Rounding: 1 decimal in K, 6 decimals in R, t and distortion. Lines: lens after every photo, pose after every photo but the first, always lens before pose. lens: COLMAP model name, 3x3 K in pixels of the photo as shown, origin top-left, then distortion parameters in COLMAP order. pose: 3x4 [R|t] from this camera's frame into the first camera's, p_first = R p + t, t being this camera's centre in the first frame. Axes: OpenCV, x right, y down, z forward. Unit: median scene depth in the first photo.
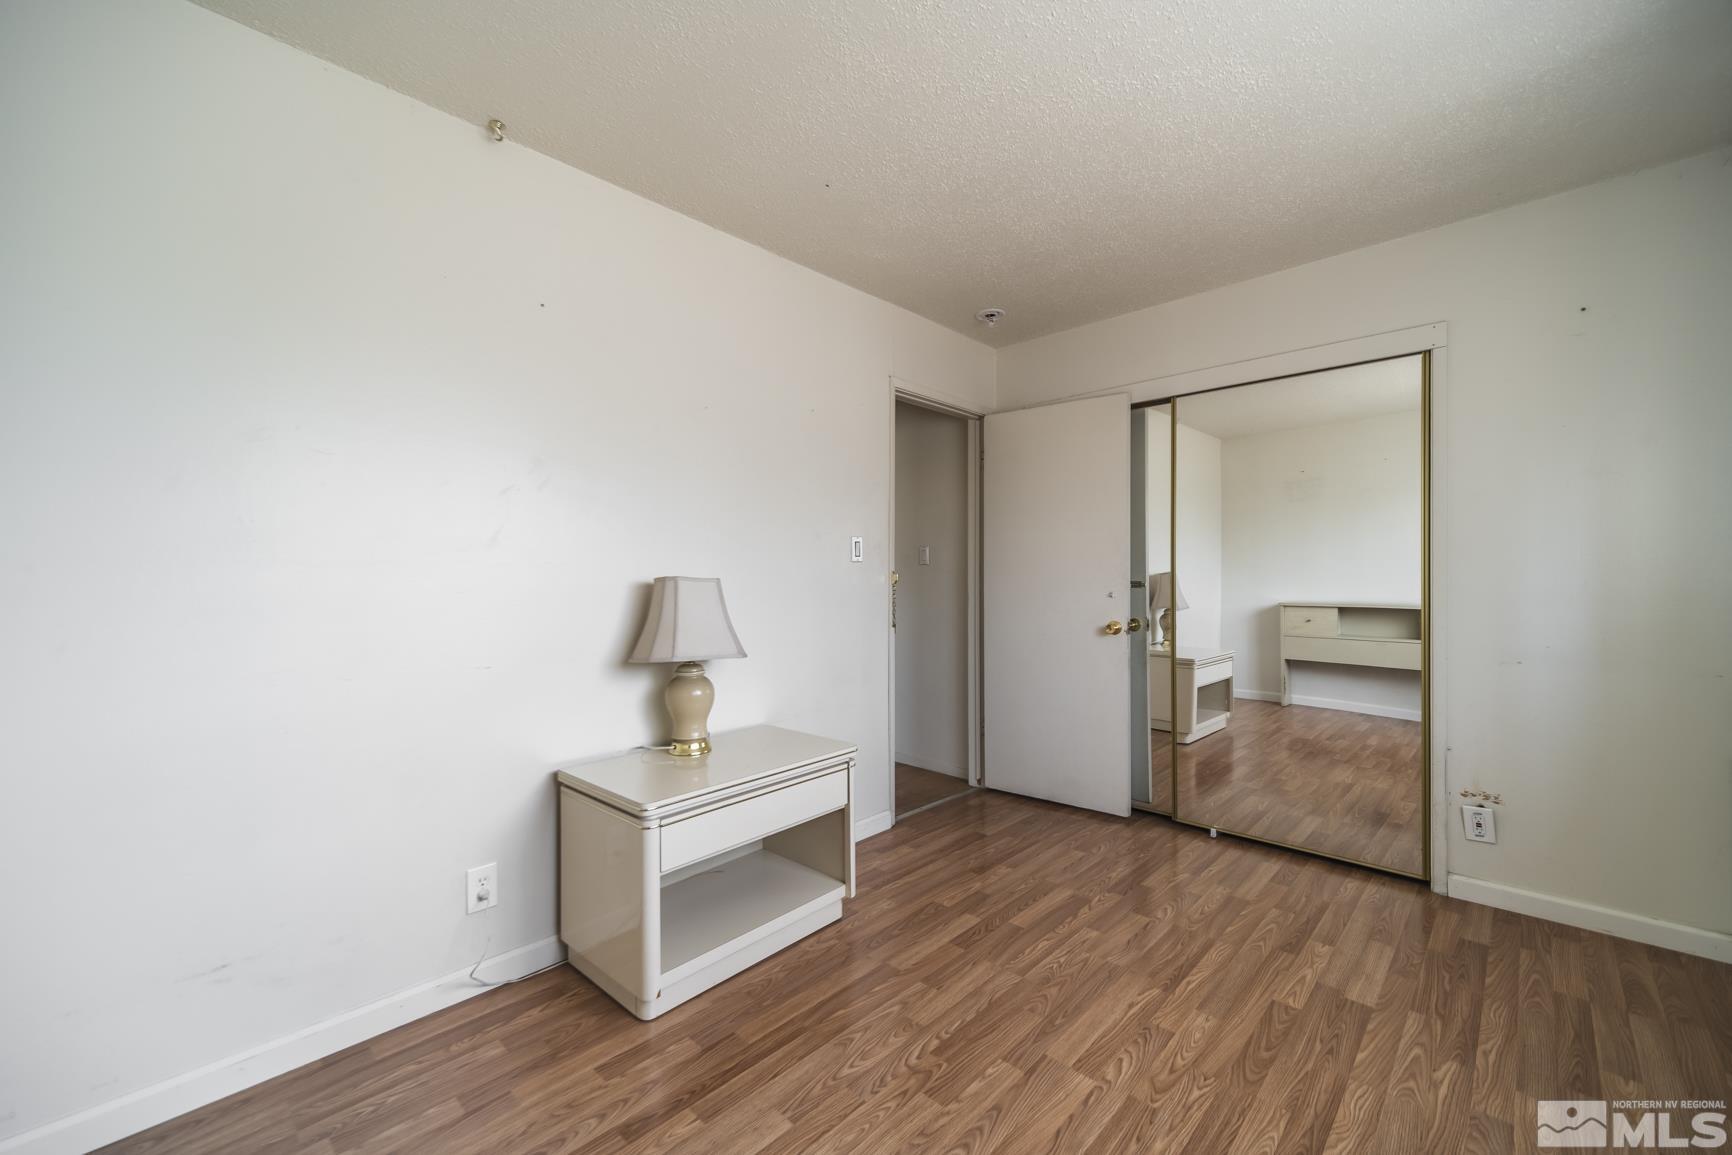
lens RADIAL K [[713.3, 0, 866.0], [0, 713.3, 577.5], [0, 0, 1]] dist [0.001009, 0.000207]
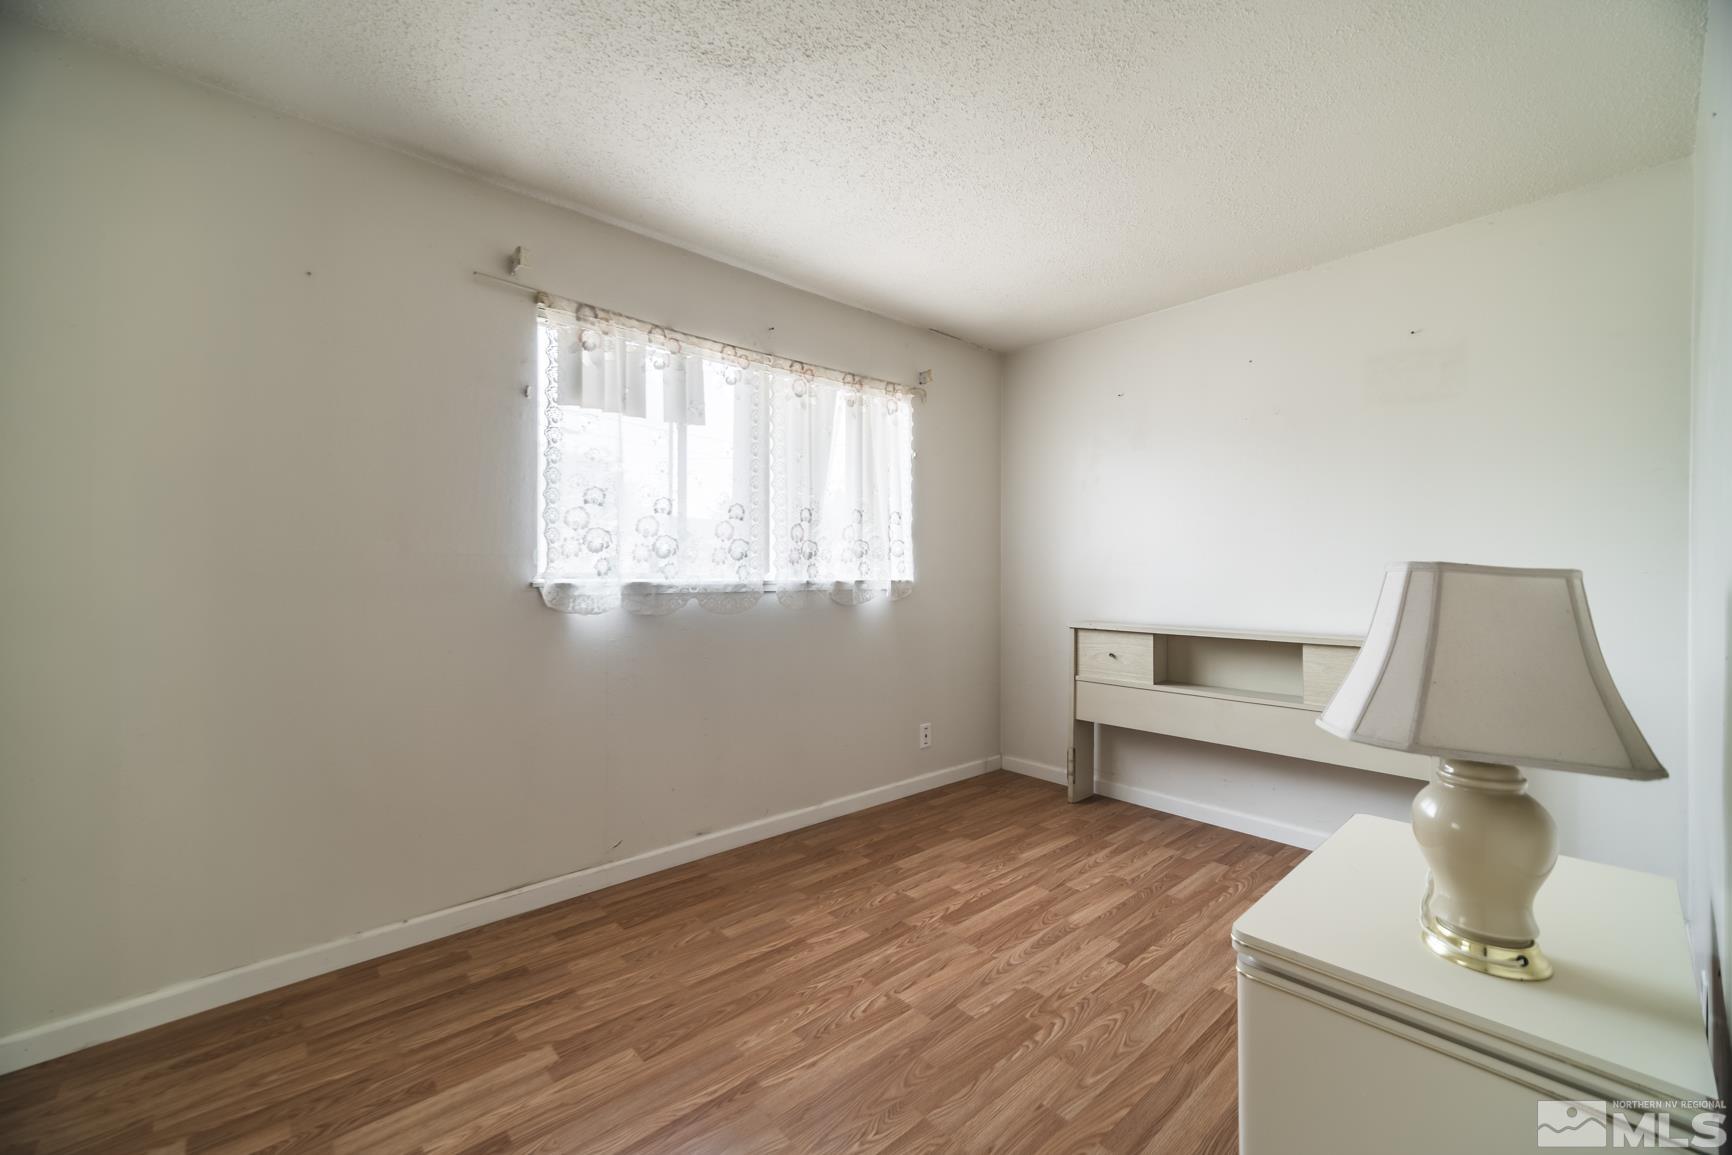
lens RADIAL K [[713.3, 0, 866.0], [0, 713.3, 577.5], [0, 0, 1]] dist [0.001009, 0.000207]
pose [[-0.996761, 0.003505, 0.080347, 0.248828], [0.004251, 0.999949, 0.009125, 0.001894], [-0.080311, 0.009437, -0.996725, 1.962587]]
